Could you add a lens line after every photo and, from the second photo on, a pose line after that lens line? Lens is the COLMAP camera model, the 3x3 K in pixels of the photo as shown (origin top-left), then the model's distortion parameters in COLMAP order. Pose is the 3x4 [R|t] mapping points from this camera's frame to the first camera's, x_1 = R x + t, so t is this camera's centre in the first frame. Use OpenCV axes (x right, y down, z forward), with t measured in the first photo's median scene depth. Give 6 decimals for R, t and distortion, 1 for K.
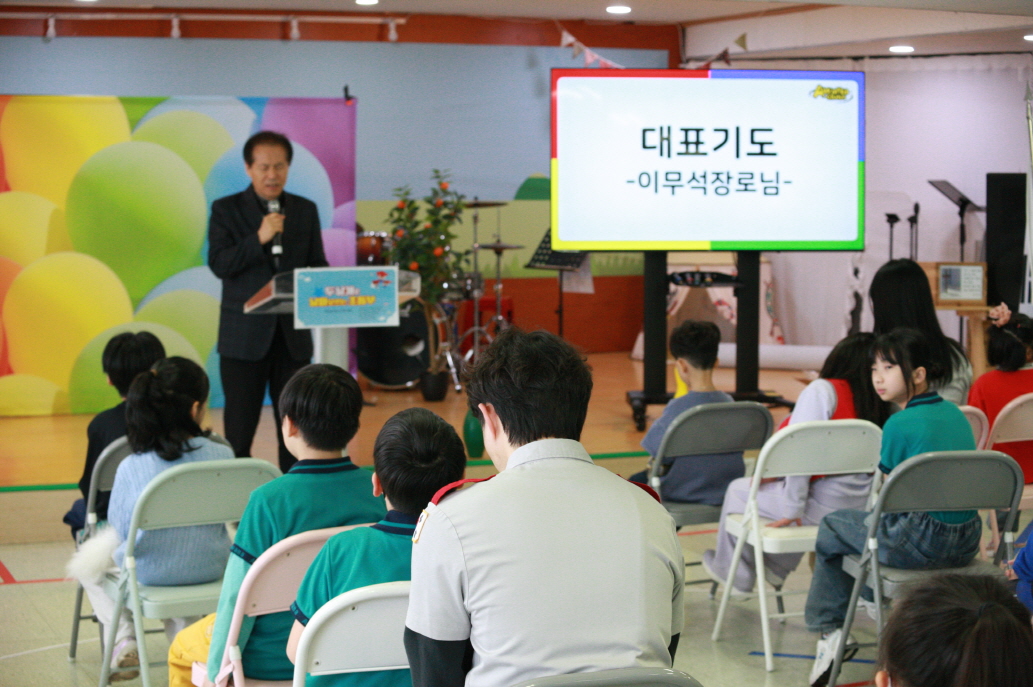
lens RADIAL K [[1818.4, 0, 516.7], [0, 1818.4, 342.6], [0, 0, 1]] dist [-0.112550, 0.000000]
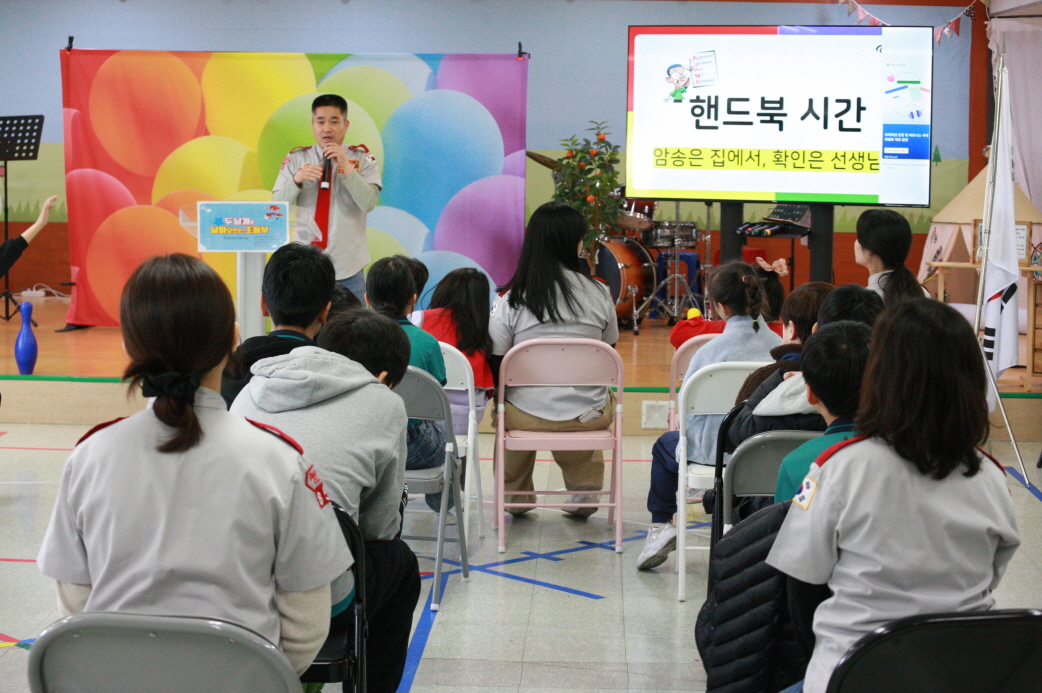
lens RADIAL K [[1834.3, 0, 520.2], [0, 1834.3, 347.3], [0, 0, 1]] dist [-0.112550, 0.000000]
pose [[0.931435, 0.054218, -0.359846, 0.353144], [-0.045220, 0.998419, 0.033382, 0.003636], [0.361087, -0.014821, 0.932414, -0.022655]]
